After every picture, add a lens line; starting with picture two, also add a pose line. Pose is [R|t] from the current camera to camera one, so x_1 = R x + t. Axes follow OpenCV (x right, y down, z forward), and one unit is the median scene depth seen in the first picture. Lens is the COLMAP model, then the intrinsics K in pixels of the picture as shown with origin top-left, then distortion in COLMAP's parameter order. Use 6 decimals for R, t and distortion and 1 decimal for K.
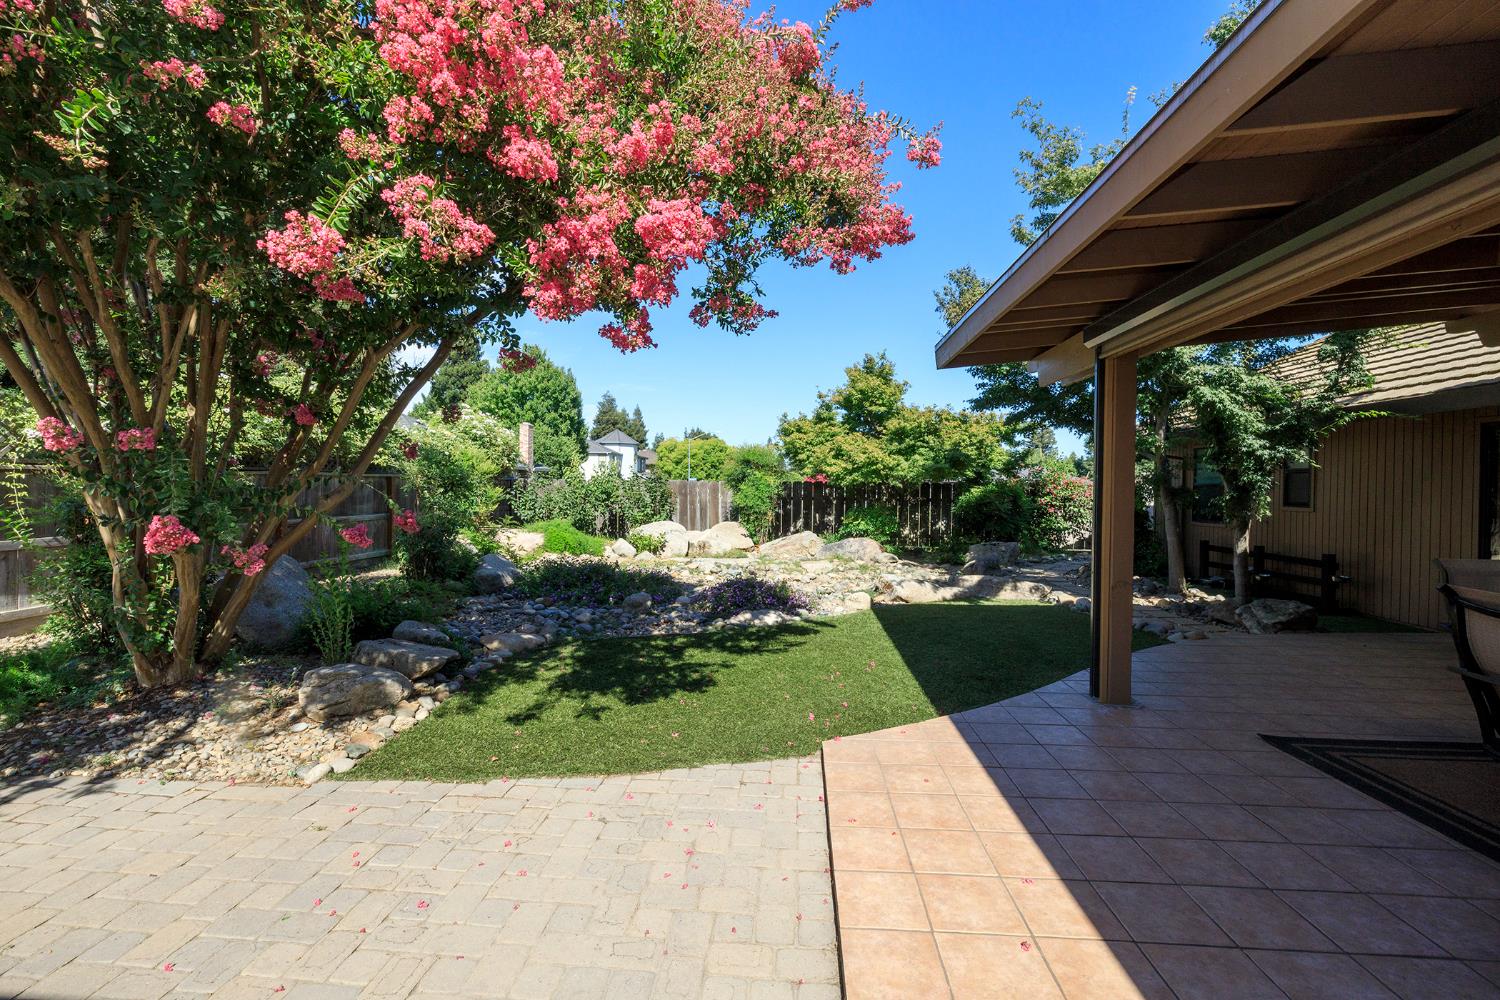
lens RADIAL K [[628.6, 0, 740.1], [0, 628.6, 491.7], [0, 0, 1]] dist [0.001402, -0.000736]
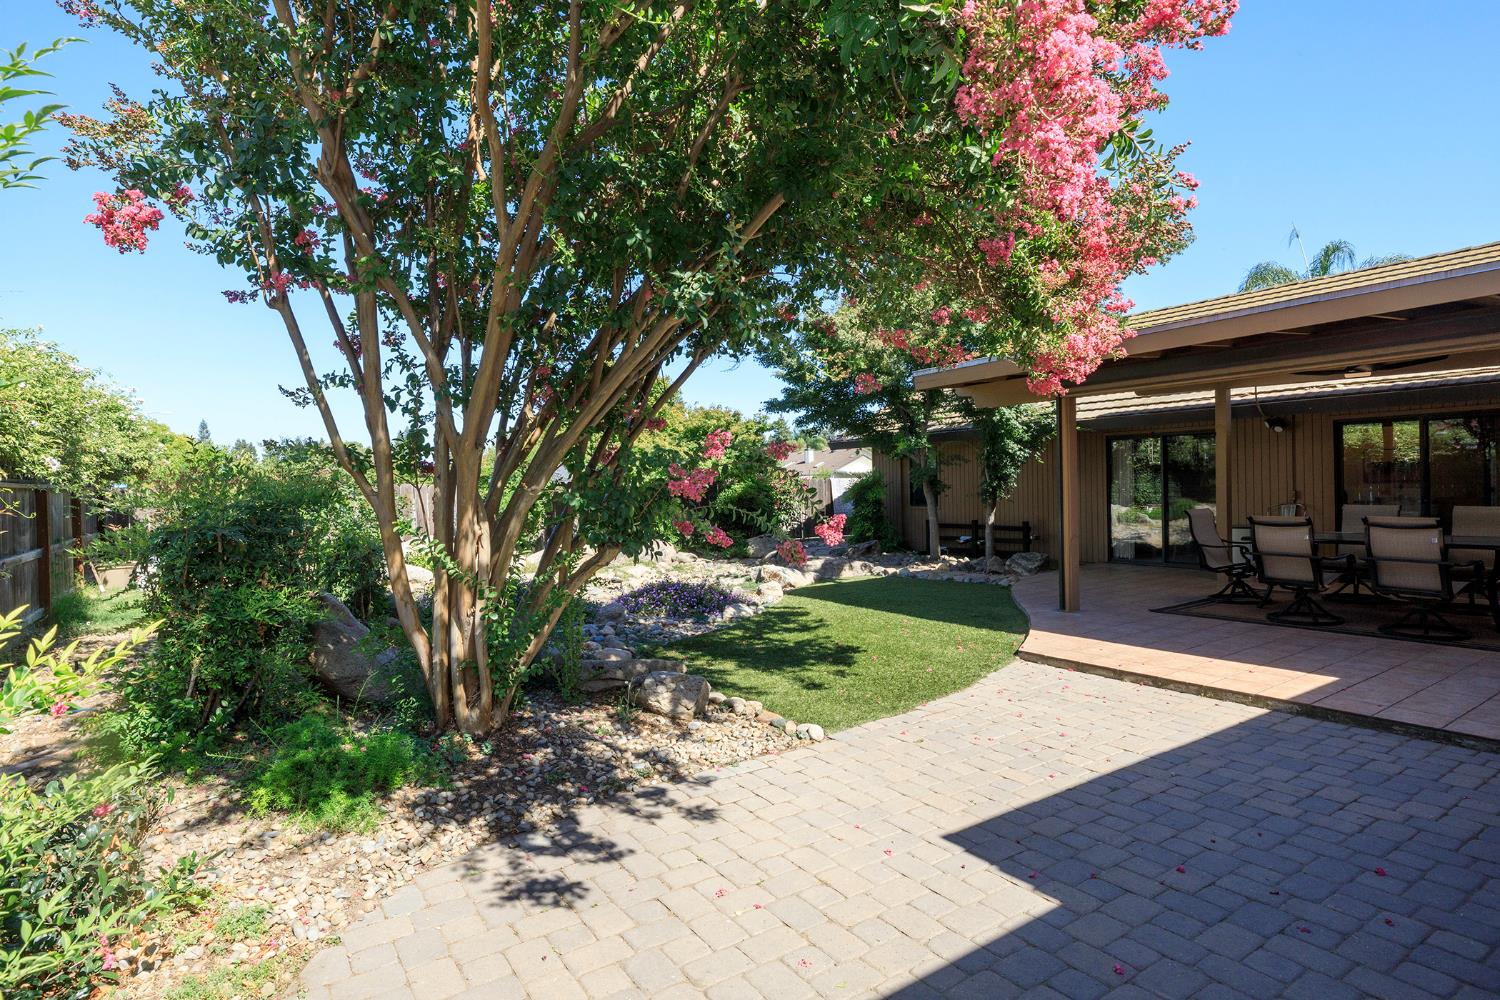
lens RADIAL K [[790.2, 0, 747.3], [0, 790.2, 495.2], [0, 0, 1]] dist [-0.000533, -0.000015]
pose [[0.779394, -0.033323, 0.625647, -0.834660], [0.031970, 0.999399, 0.013404, -0.009993], [-0.625717, 0.009555, 0.779991, -0.039747]]
